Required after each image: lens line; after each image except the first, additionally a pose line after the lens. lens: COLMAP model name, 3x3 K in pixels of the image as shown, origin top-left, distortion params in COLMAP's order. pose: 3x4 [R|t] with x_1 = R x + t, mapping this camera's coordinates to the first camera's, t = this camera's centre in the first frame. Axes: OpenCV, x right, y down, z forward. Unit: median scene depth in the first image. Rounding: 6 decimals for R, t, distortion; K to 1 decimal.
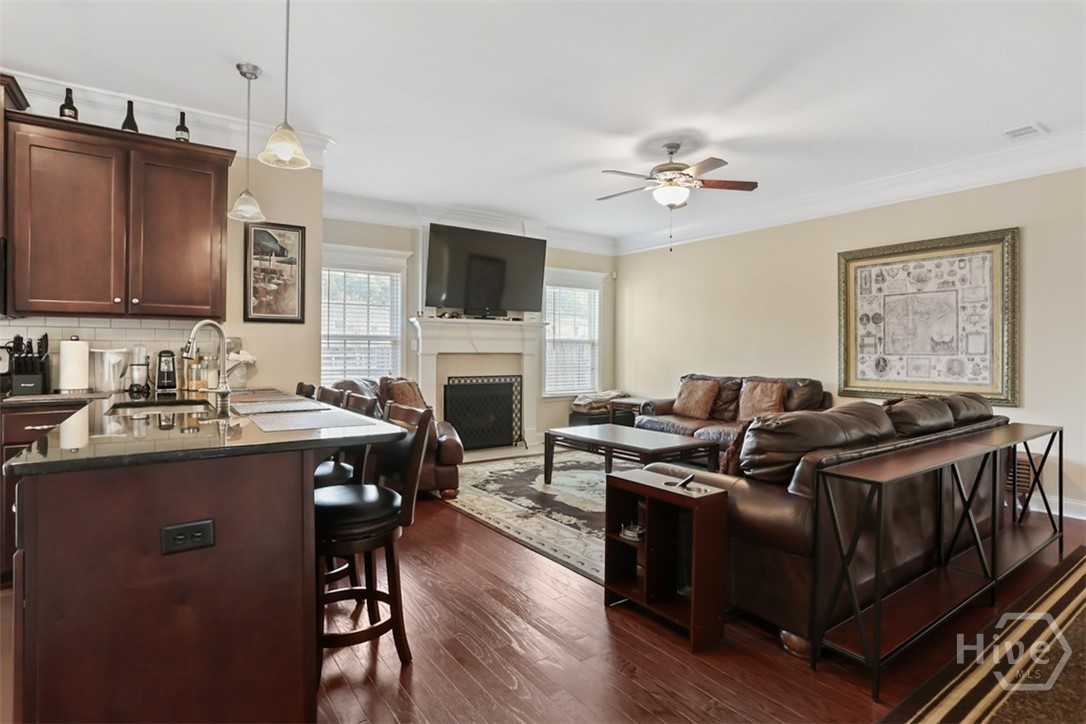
lens RADIAL K [[558.1, 0, 529.5], [0, 558.1, 348.0], [0, 0, 1]] dist [-0.023421, 0.007872]
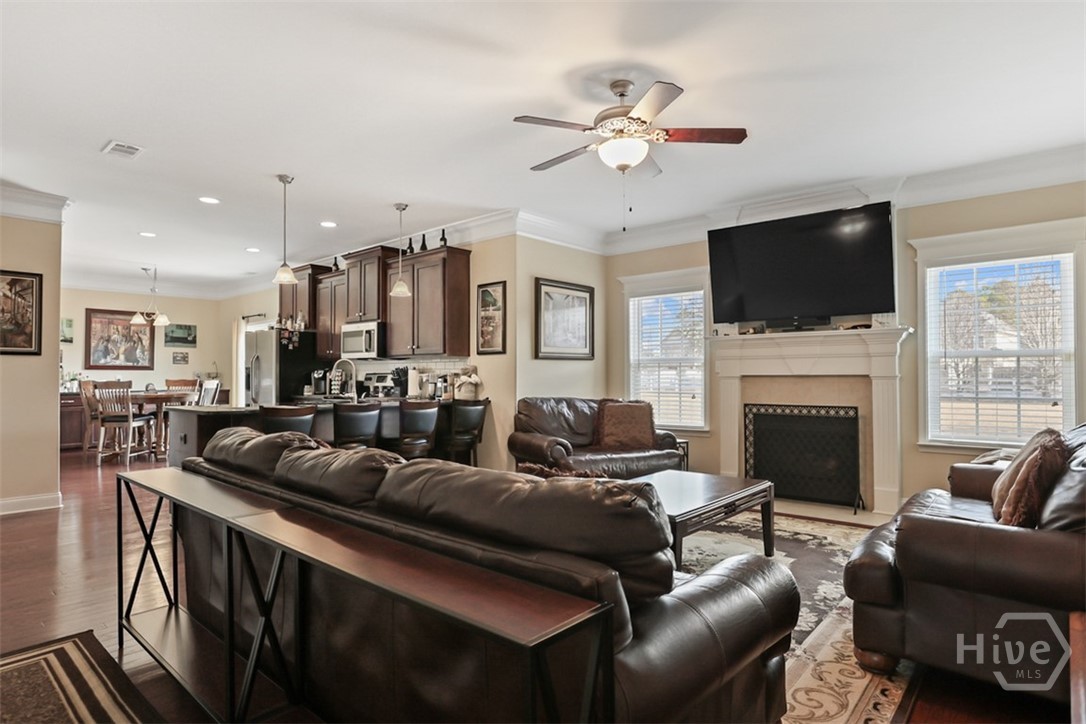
lens RADIAL K [[592.7, 0, 540.9], [0, 592.7, 366.6], [0, 0, 1]] dist [-0.045210, 0.024453]
pose [[0.242668, -0.019397, -0.969915, 1.013845], [0.009466, 0.999800, -0.017626, 0.012924], [0.970063, -0.004904, 0.242803, 0.754452]]
